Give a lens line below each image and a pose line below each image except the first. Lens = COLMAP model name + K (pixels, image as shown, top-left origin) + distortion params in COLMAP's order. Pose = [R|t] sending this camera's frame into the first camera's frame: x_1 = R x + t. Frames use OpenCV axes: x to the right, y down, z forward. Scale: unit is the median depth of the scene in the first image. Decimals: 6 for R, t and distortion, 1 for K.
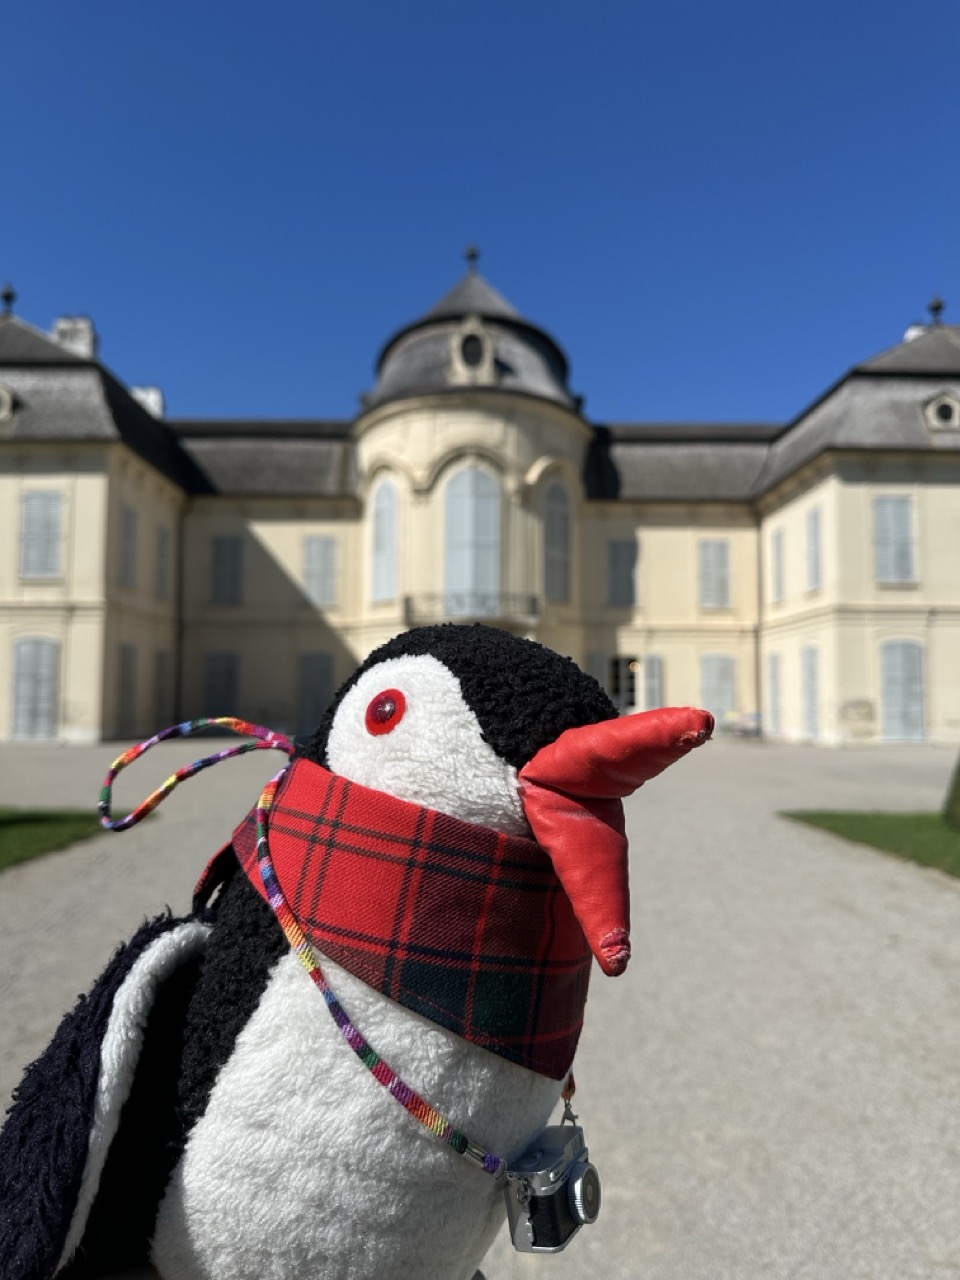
lens RADIAL K [[873.0, 0, 481.5], [0, 873.0, 639.9], [0, 0, 1]] dist [0.034038, -0.000110]
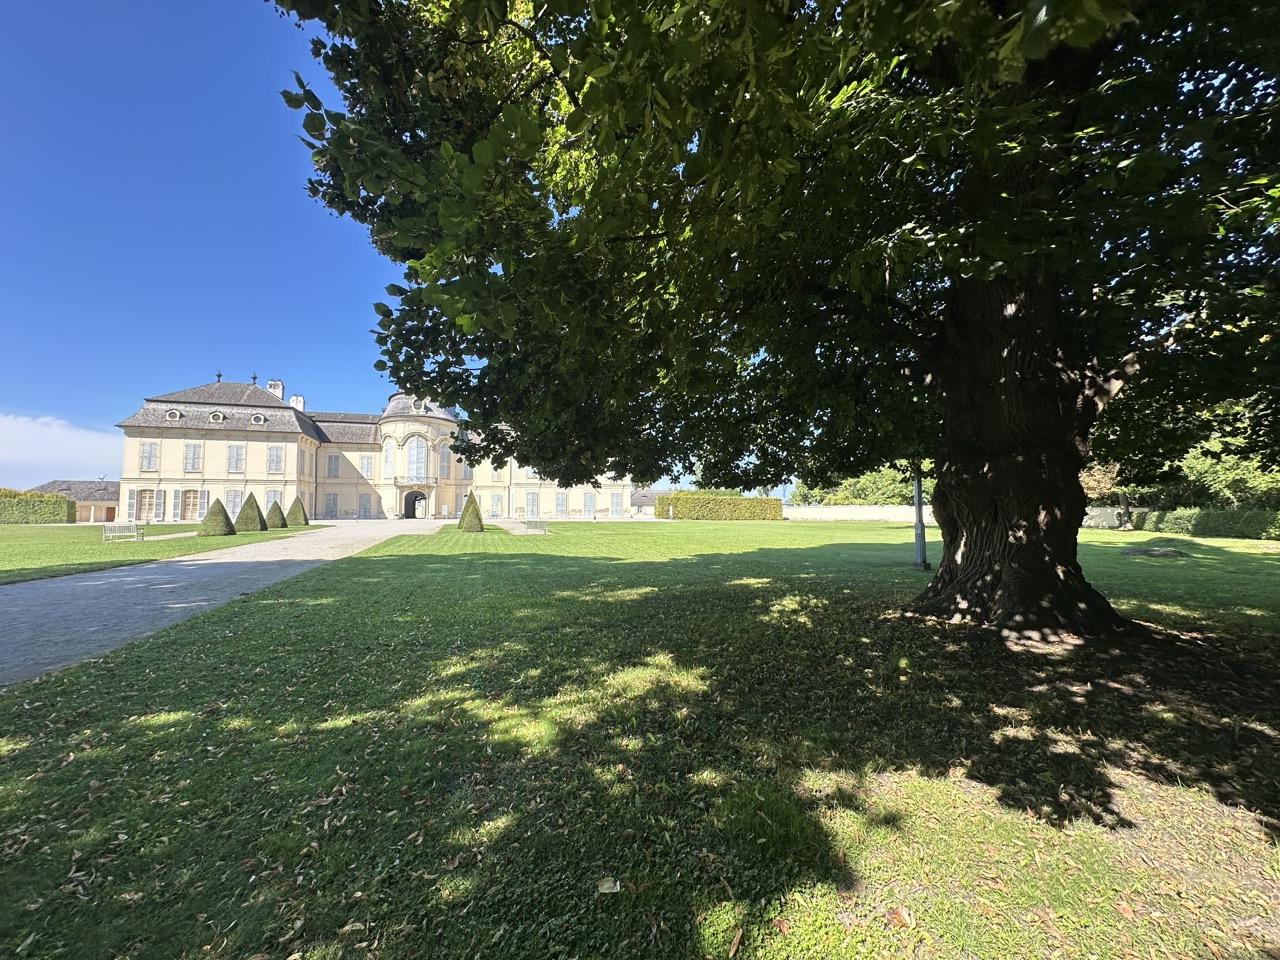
lens RADIAL K [[508.2, 0, 636.7], [0, 508.2, 480.2], [0, 0, 1]] dist [-0.000950, 0.000149]
pose [[0.956632, 0.014183, 0.290955, 0.228218], [-0.018074, 0.999780, 0.010689, -0.072527], [-0.290739, -0.015485, 0.956677, -1.103860]]
